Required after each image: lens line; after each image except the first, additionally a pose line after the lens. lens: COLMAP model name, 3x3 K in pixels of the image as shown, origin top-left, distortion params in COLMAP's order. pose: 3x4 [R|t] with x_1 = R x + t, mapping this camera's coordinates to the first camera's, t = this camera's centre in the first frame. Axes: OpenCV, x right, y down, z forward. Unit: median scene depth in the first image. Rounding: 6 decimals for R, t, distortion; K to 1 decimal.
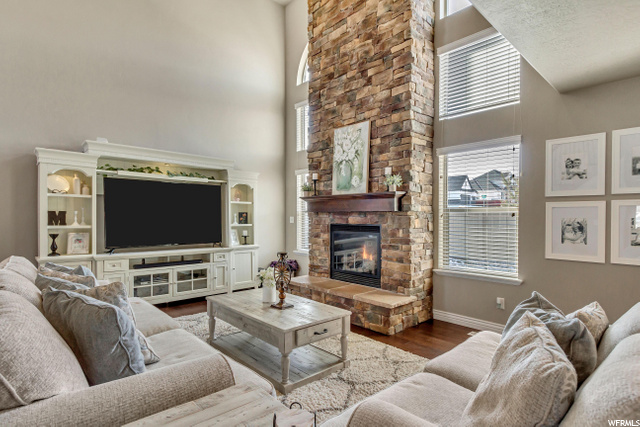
lens RADIAL K [[336.5, 0, 319.3], [0, 336.5, 223.2], [0, 0, 1]] dist [0.012898, -0.000242]
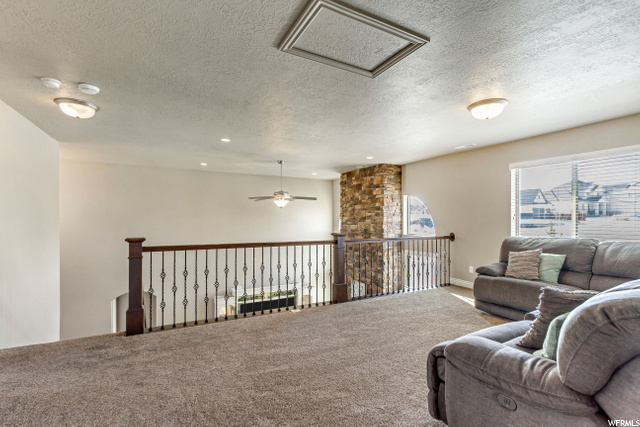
lens RADIAL K [[298.3, 0, 323.4], [0, 298.3, 217.4], [0, 0, 1]] dist [0.008551, -0.001914]
pose [[0.970672, 0.001005, -0.240405, 0.316194], [-0.005824, 0.999796, -0.019337, -0.647350], [0.240337, 0.020170, 0.970480, -0.689026]]
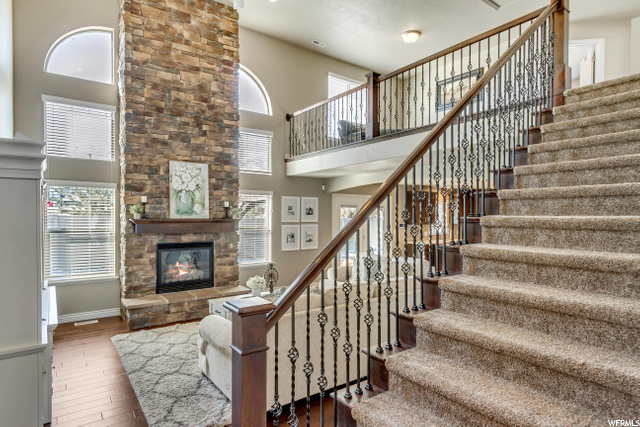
lens RADIAL K [[360.9, 0, 322.1], [0, 360.9, 215.2], [0, 0, 1]] dist [0.006847, 0.000621]
pose [[0.102359, -0.006804, 0.994724, -1.234791], [0.011582, 0.999917, 0.005648, -0.104065], [-0.994680, 0.010943, 0.102429, 0.401742]]
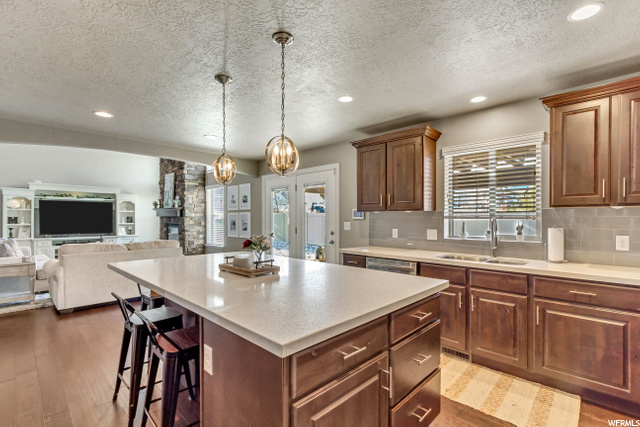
lens RADIAL K [[298.3, 0, 318.2], [0, 298.3, 216.6], [0, 0, 1]] dist [0.008551, -0.001914]
pose [[0.999067, -0.003122, 0.043069, 0.941139], [0.004117, 0.999726, -0.023034, 0.011208], [-0.042985, 0.023190, 0.998807, -0.850594]]
